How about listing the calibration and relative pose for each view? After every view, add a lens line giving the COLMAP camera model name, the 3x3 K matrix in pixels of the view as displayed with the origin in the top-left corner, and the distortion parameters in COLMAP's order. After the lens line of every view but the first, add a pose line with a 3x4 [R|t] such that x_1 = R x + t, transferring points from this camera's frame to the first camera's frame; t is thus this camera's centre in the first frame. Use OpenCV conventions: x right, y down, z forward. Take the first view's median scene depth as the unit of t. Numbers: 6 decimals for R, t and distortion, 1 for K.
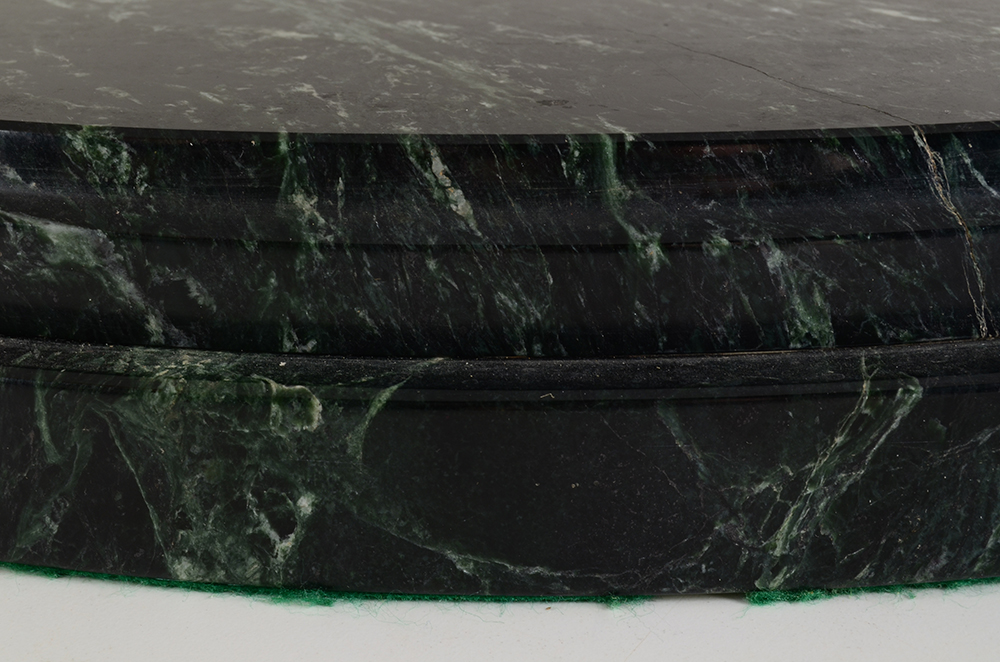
lens RADIAL K [[2350.2, 0, 500.0], [0, 2350.2, 331.0], [0, 0, 1]] dist [-0.041817, 0.000000]
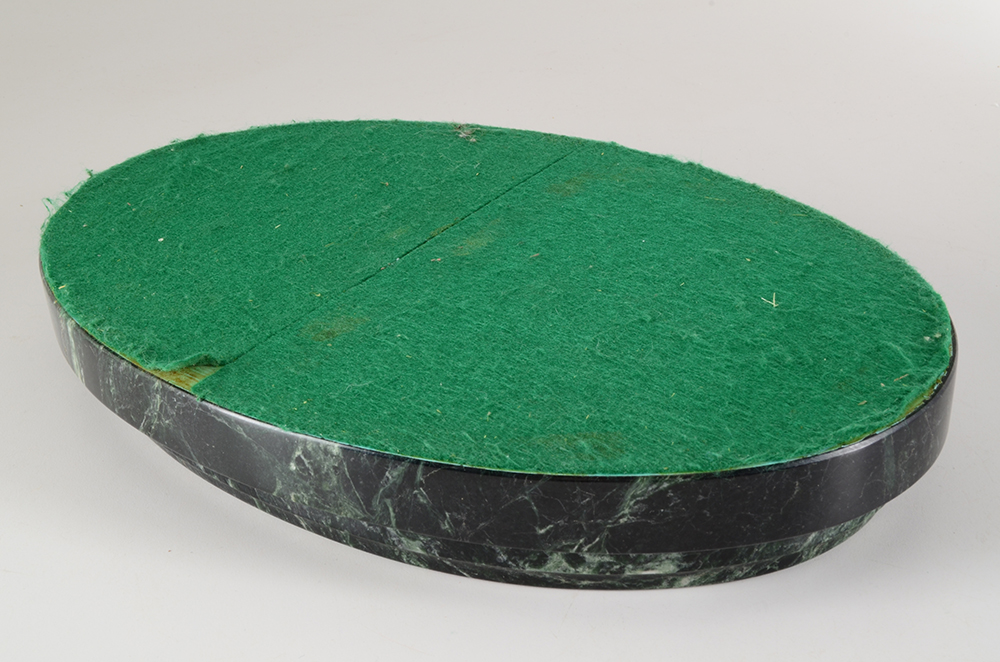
lens RADIAL K [[1377.0, 0, 499.9], [0, 1377.0, 330.9], [0, 0, 1]] dist [-0.001863, 0.000000]
pose [[-0.779628, -0.289856, 0.555125, -0.999984], [-0.264699, -0.650836, -0.711580, 1.122433], [0.567551, -0.701709, 0.430685, 0.597192]]
